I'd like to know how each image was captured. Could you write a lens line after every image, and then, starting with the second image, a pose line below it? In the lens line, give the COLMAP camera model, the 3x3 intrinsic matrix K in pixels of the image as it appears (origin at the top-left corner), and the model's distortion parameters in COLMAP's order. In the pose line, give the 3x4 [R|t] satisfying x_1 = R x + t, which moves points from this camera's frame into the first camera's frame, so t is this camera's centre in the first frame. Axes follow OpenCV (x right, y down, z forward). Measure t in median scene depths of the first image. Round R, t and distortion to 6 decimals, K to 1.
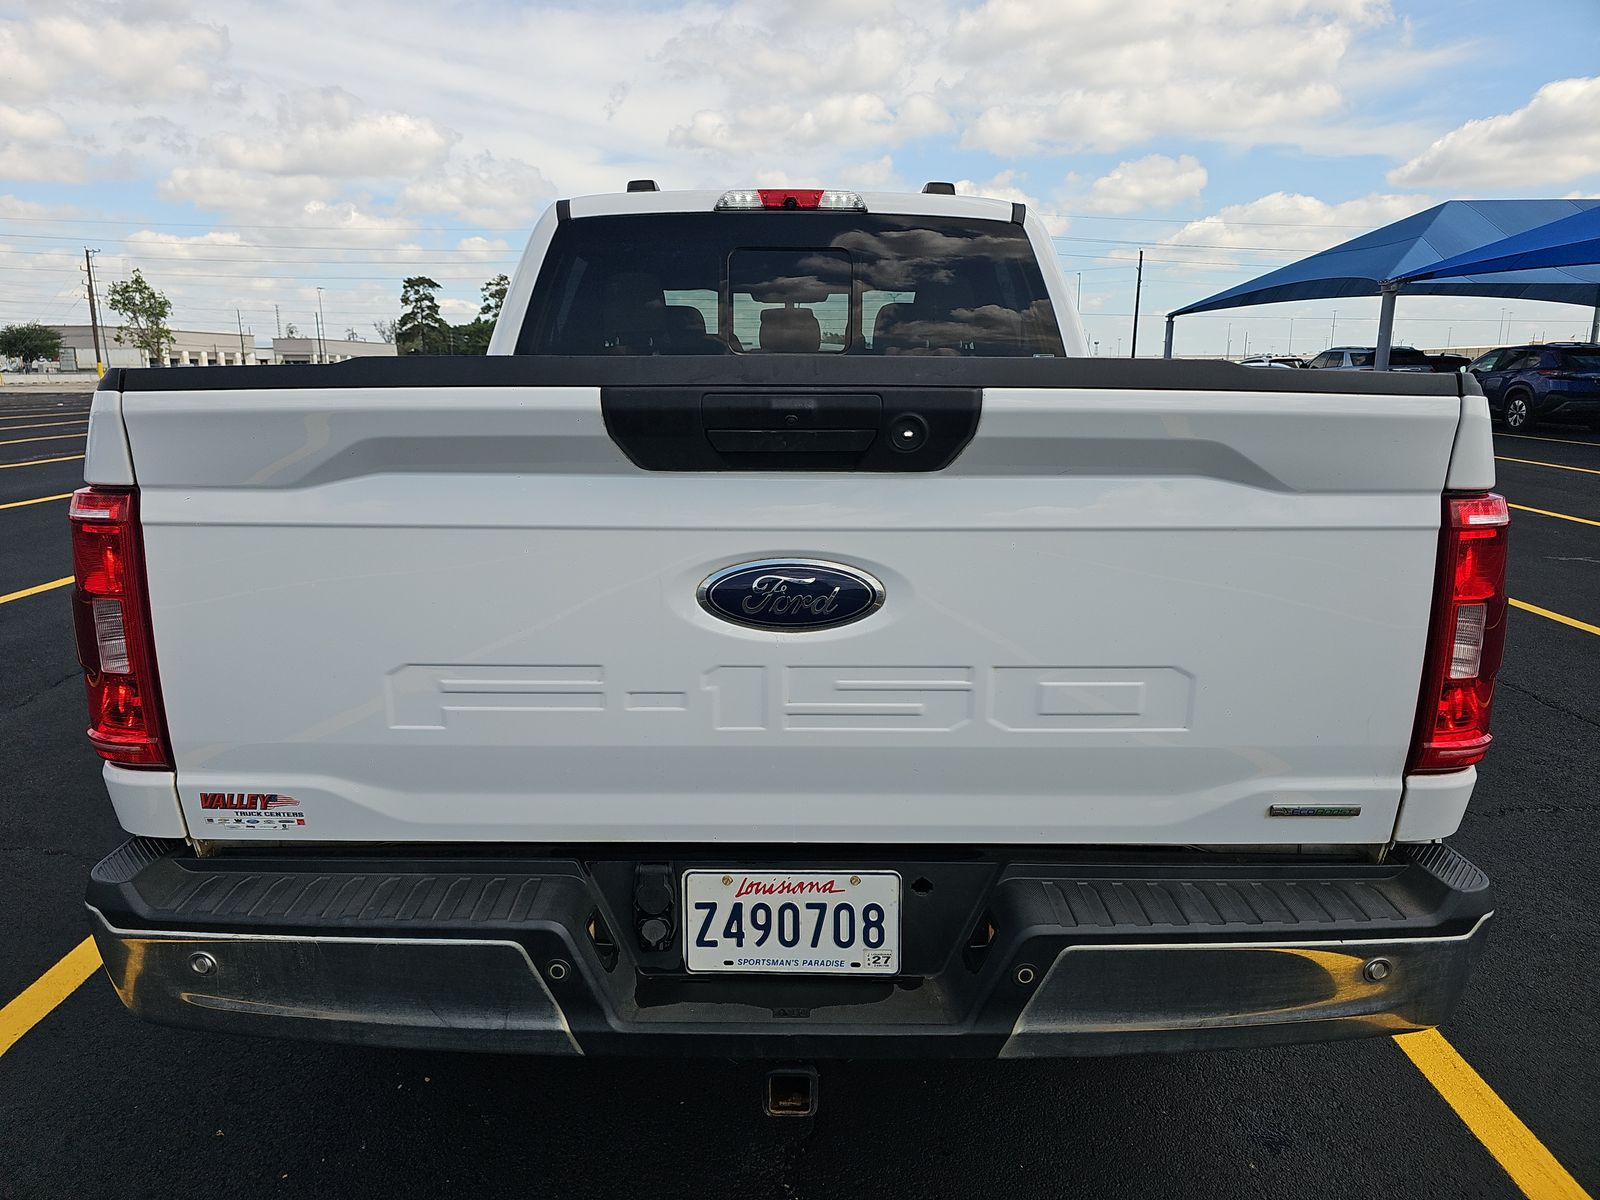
lens RADIAL K [[1090.3, 0, 799.0], [0, 1090.3, 591.2], [0, 0, 1]] dist [0.043657, -0.044290]
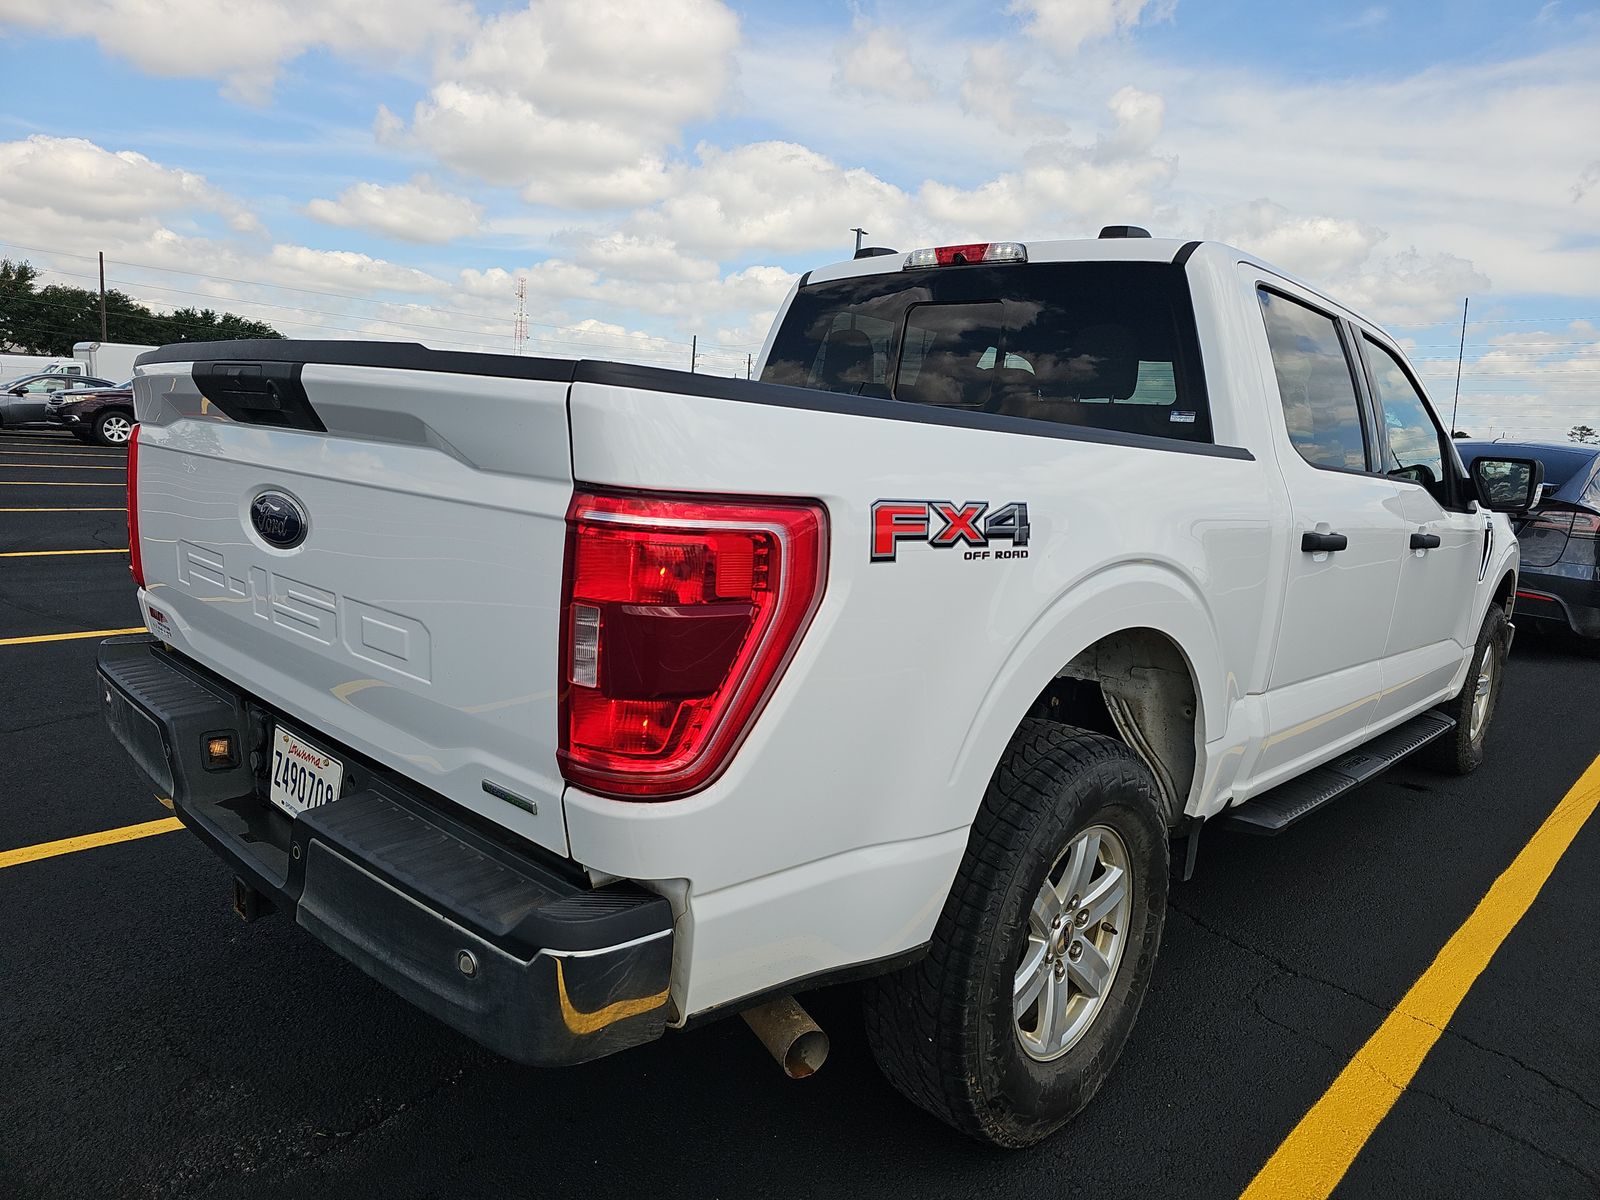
lens RADIAL K [[1083.6, 0, 798.9], [0, 1083.6, 570.3], [0, 0, 1]] dist [0.043265, -0.044659]
pose [[0.721553, 0.130363, -0.679975, 0.047685], [-0.200004, 0.979490, -0.024449, -0.001054], [0.662842, 0.153639, 0.732828, 0.015488]]
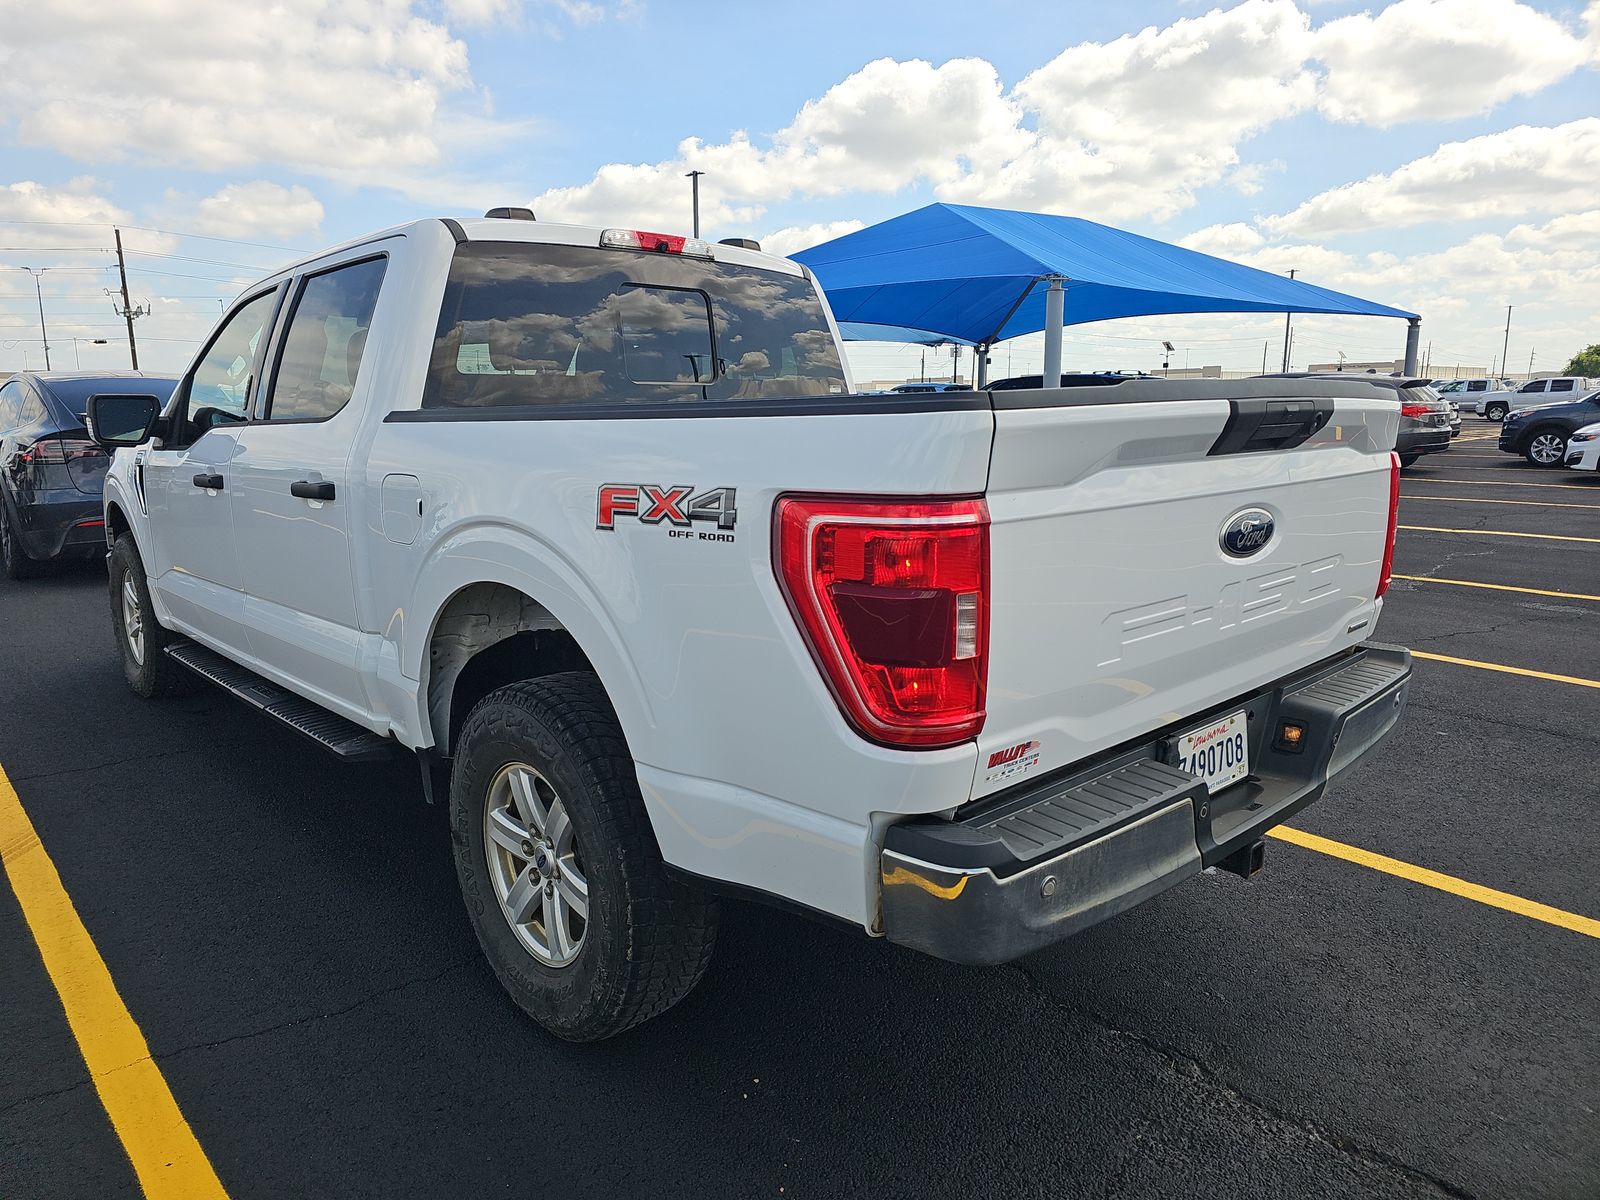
lens RADIAL K [[1100.2, 0, 800.0], [0, 1100.2, 600.0], [0, 0, 1]] dist [0.044324, -0.044396]
pose [[0.716940, -0.131683, 0.684585, -0.053648], [0.148835, 0.988269, 0.034229, -0.001759], [-0.681061, 0.077350, 0.728129, 0.010092]]
